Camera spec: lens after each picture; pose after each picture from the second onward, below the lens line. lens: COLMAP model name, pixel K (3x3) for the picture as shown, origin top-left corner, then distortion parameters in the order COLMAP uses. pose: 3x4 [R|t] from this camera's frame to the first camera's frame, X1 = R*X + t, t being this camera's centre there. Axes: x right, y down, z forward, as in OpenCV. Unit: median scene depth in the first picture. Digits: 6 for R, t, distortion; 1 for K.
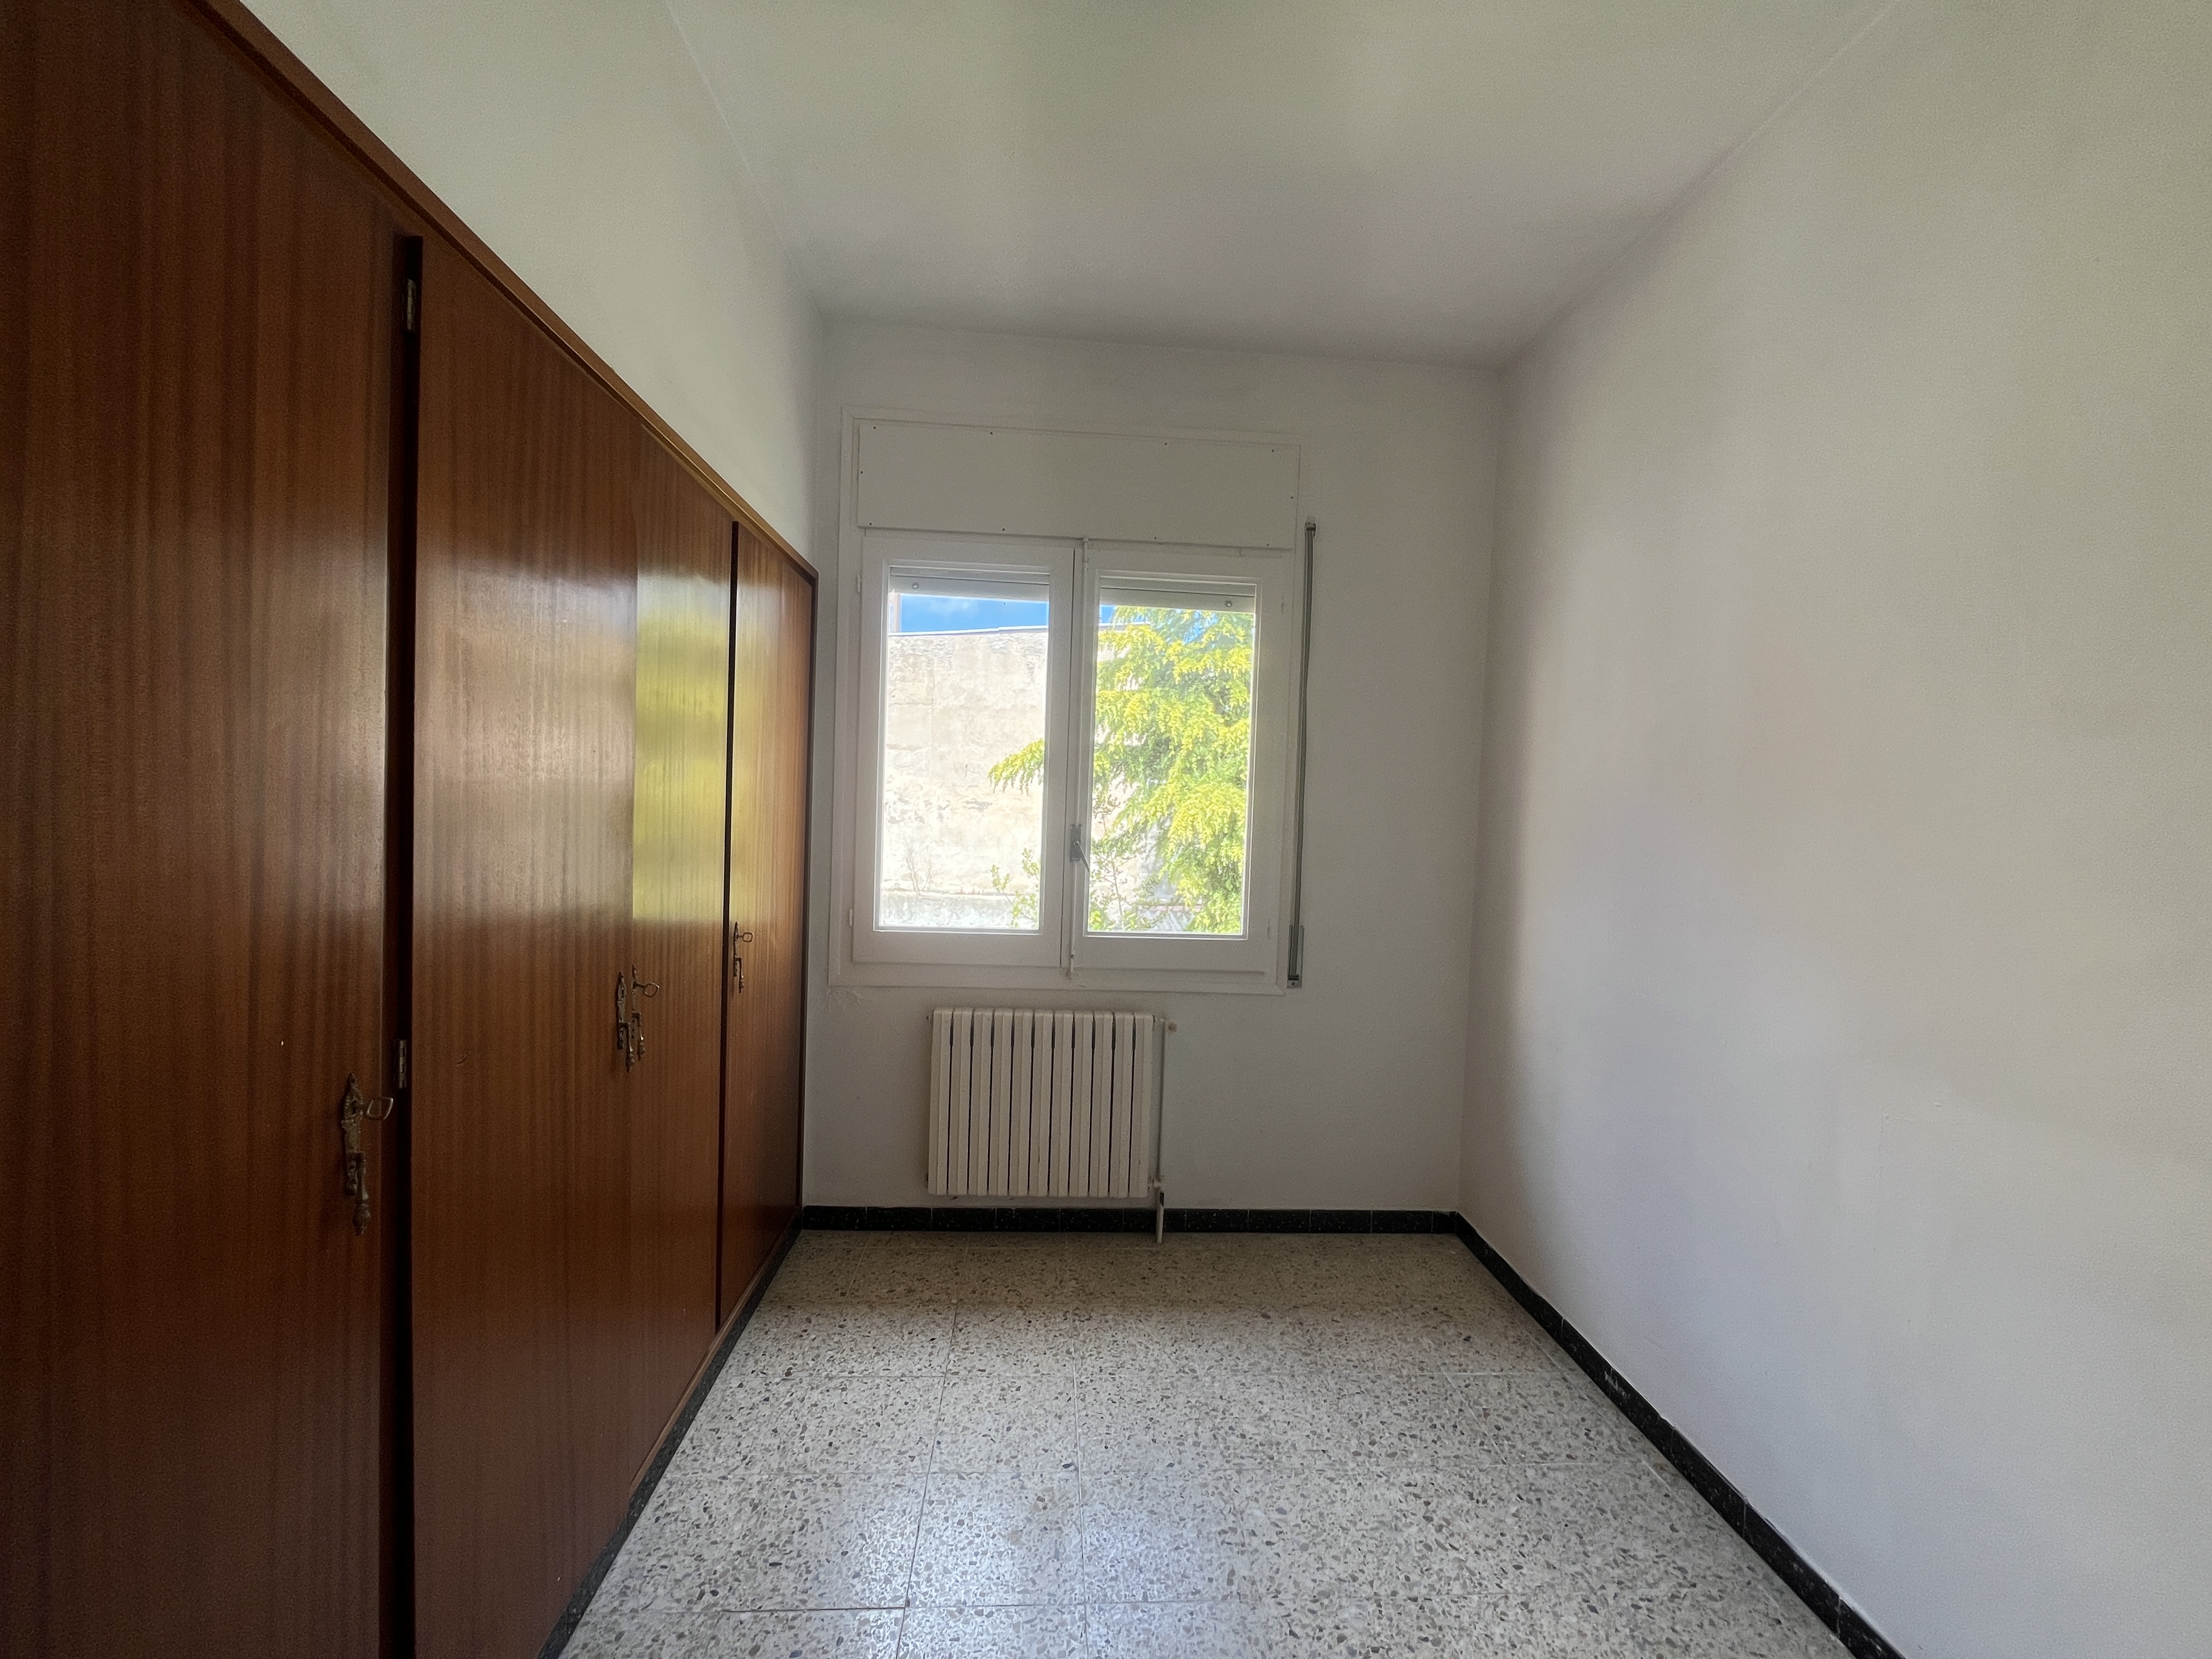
lens RADIAL K [[891.3, 0, 1105.2], [0, 891.3, 833.6], [0, 0, 1]] dist [-0.002208, -0.000594]
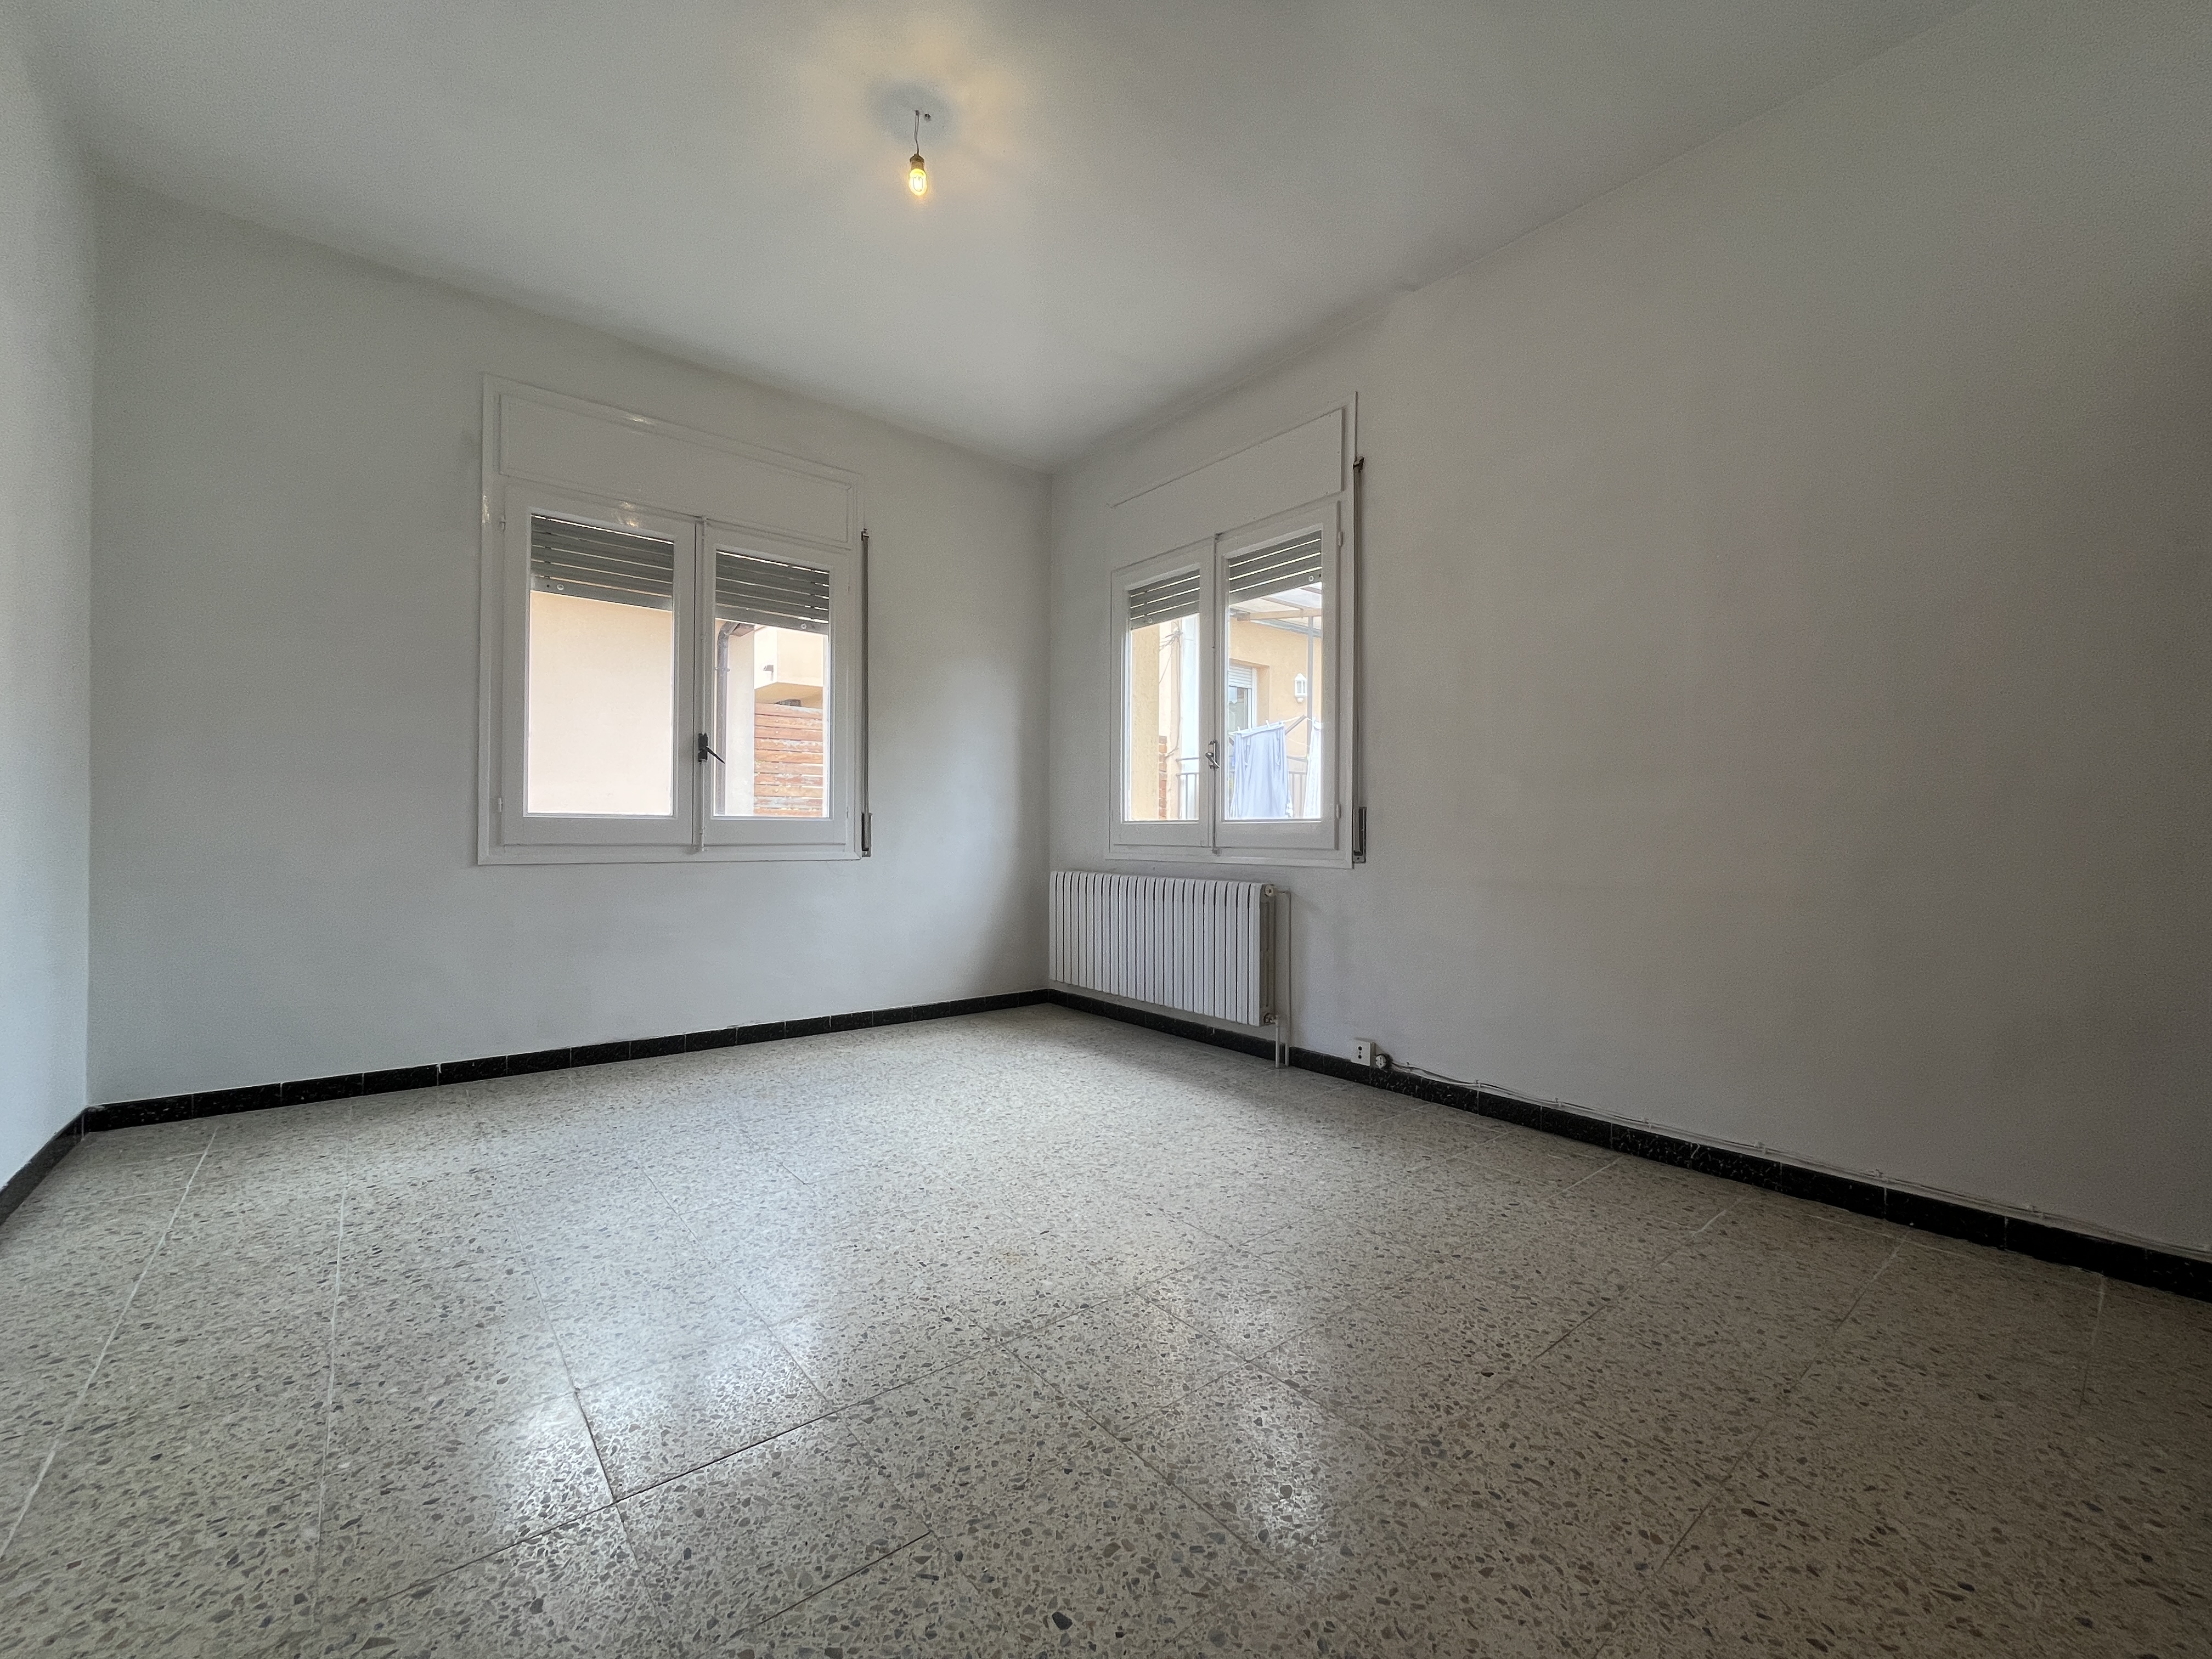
lens RADIAL K [[891.3, 0, 1108.9], [0, 891.3, 833.3], [0, 0, 1]] dist [-0.002208, -0.000594]
pose [[0.591107, -0.030770, -0.806006, 0.982438], [-0.008627, 0.998974, -0.044463, 0.197953], [0.806547, 0.033236, 0.590235, 0.071233]]
